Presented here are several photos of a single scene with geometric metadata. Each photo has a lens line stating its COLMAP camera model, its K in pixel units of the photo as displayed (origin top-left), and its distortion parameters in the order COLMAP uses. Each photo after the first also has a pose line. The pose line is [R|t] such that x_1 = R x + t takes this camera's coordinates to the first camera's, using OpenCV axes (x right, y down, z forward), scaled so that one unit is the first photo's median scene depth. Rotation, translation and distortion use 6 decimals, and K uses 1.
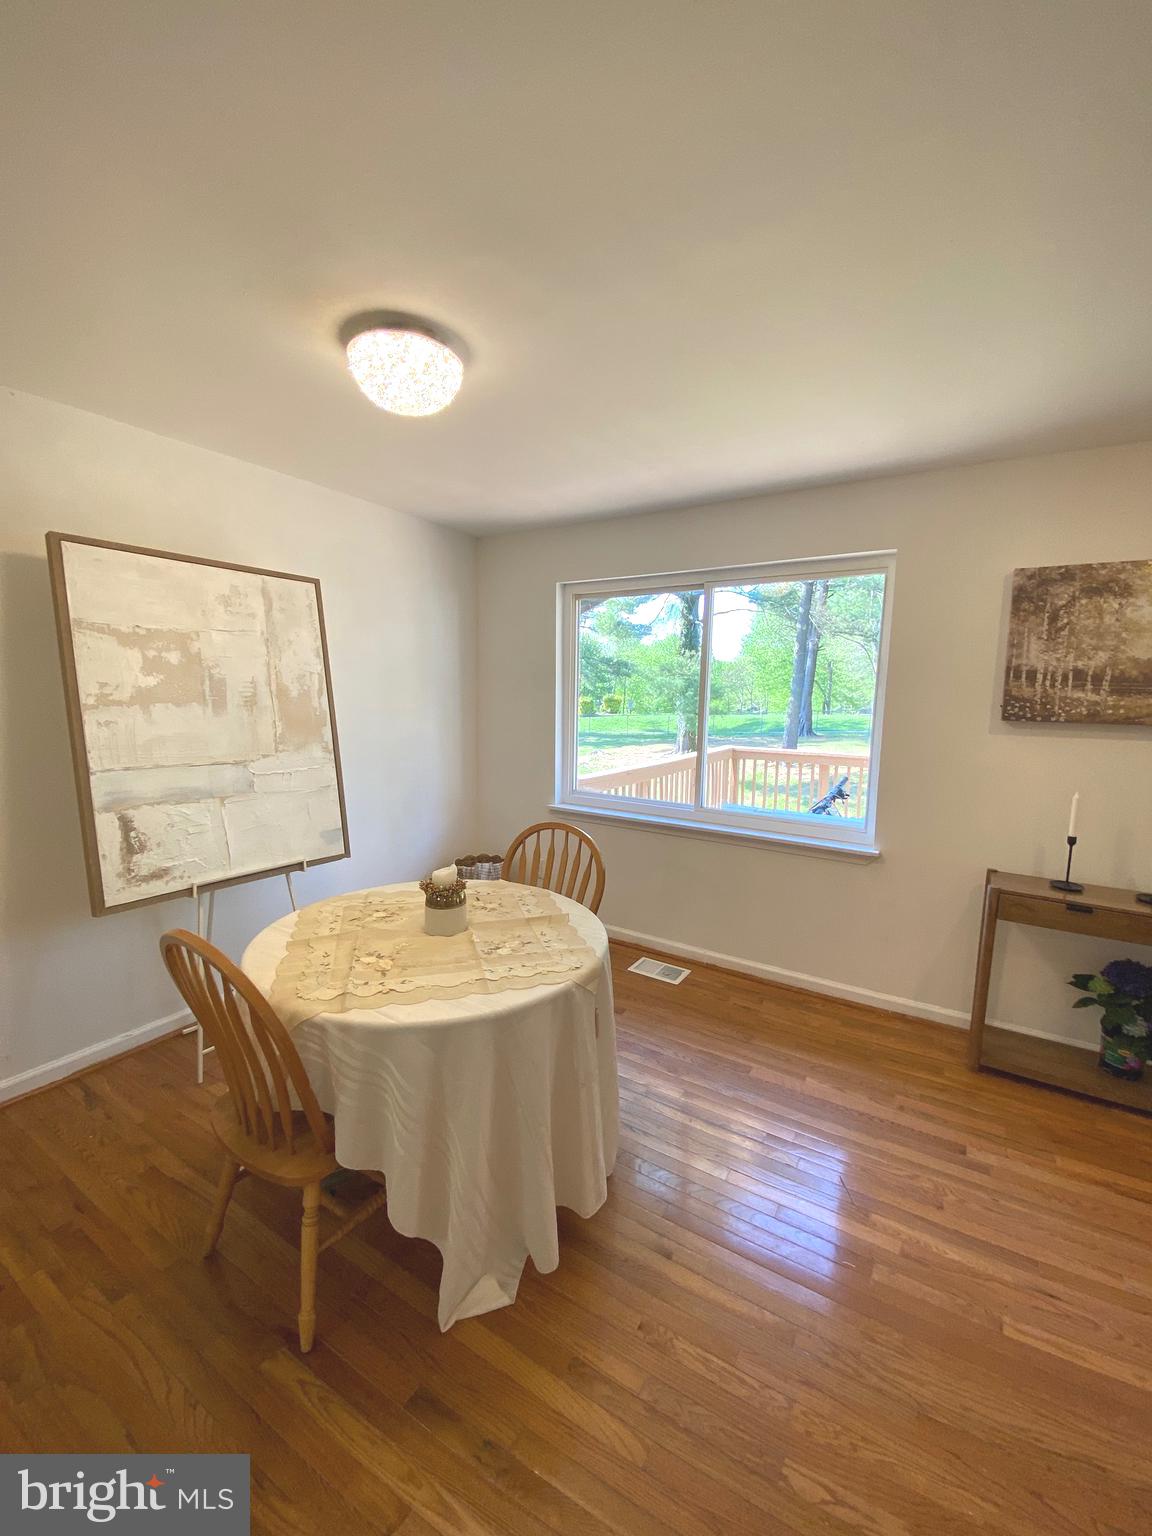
lens RADIAL K [[617.4, 0, 575.9], [0, 617.4, 762.5], [0, 0, 1]] dist [0.021624, -0.017572]
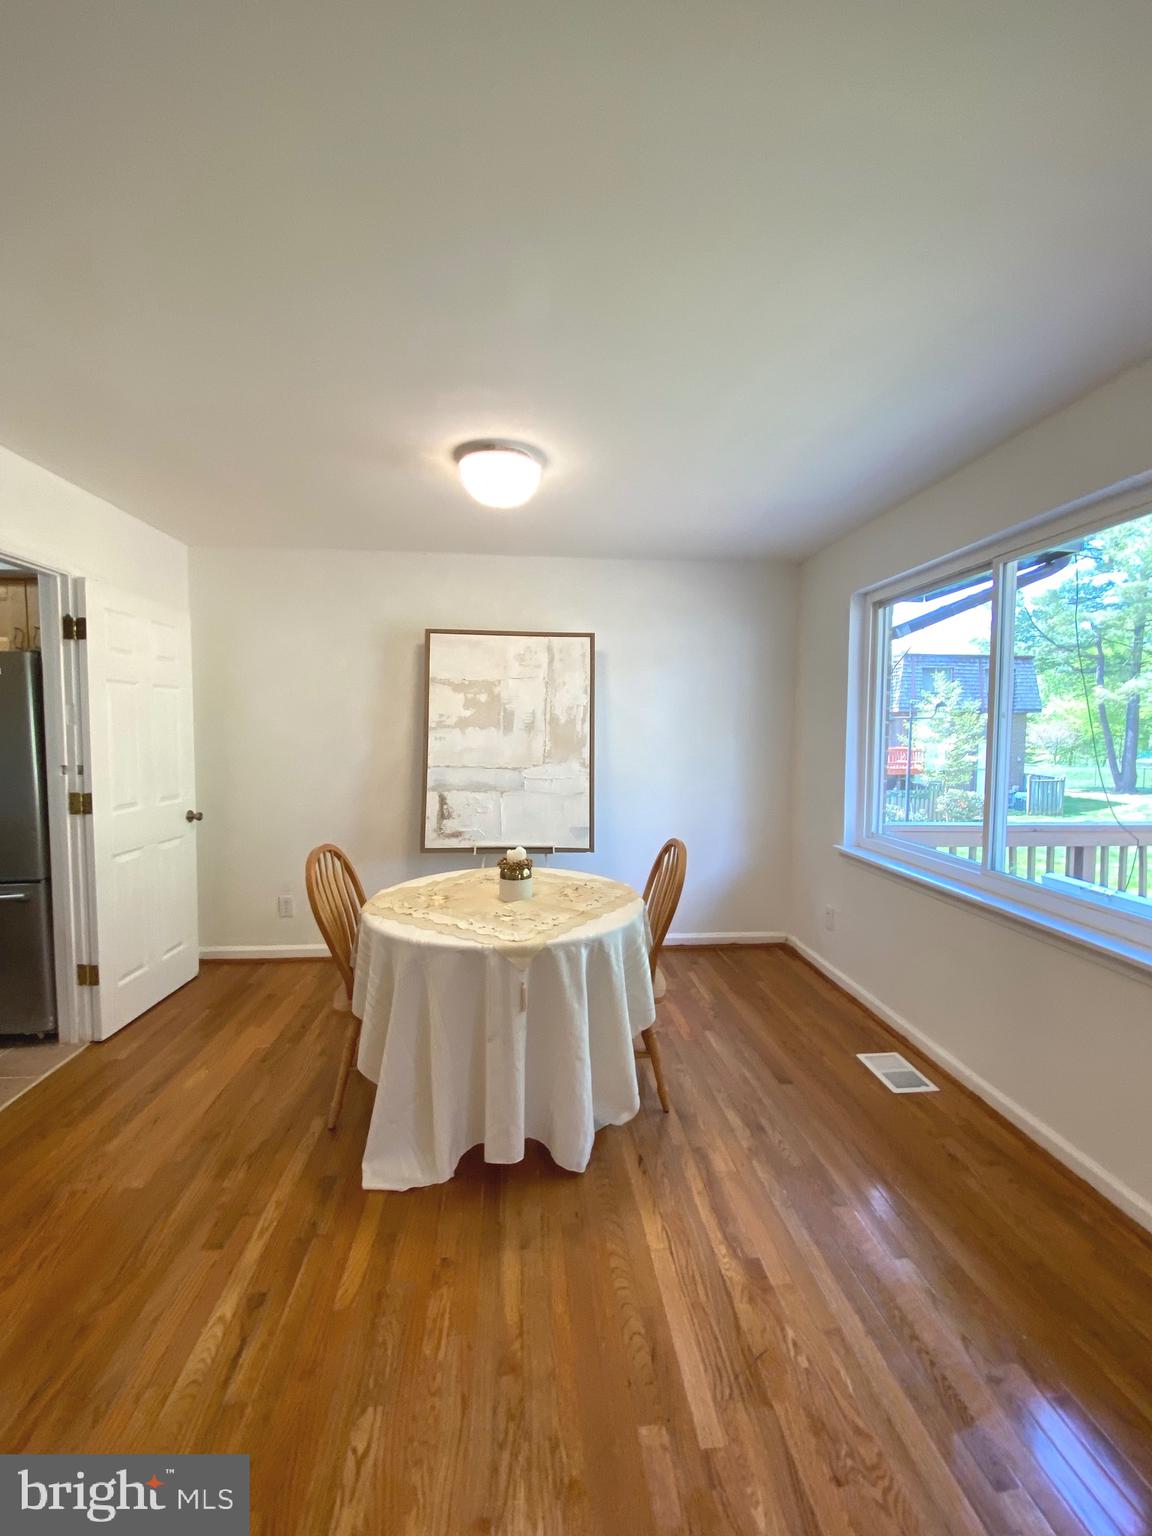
lens RADIAL K [[607.8, 0, 579.5], [0, 607.8, 764.1], [0, 0, 1]] dist [0.059715, -0.032972]
pose [[0.618506, 0.031371, -0.785154, 0.680328], [-0.087323, 0.995758, -0.029003, 0.018264], [0.780913, 0.086501, 0.618621, 0.255583]]
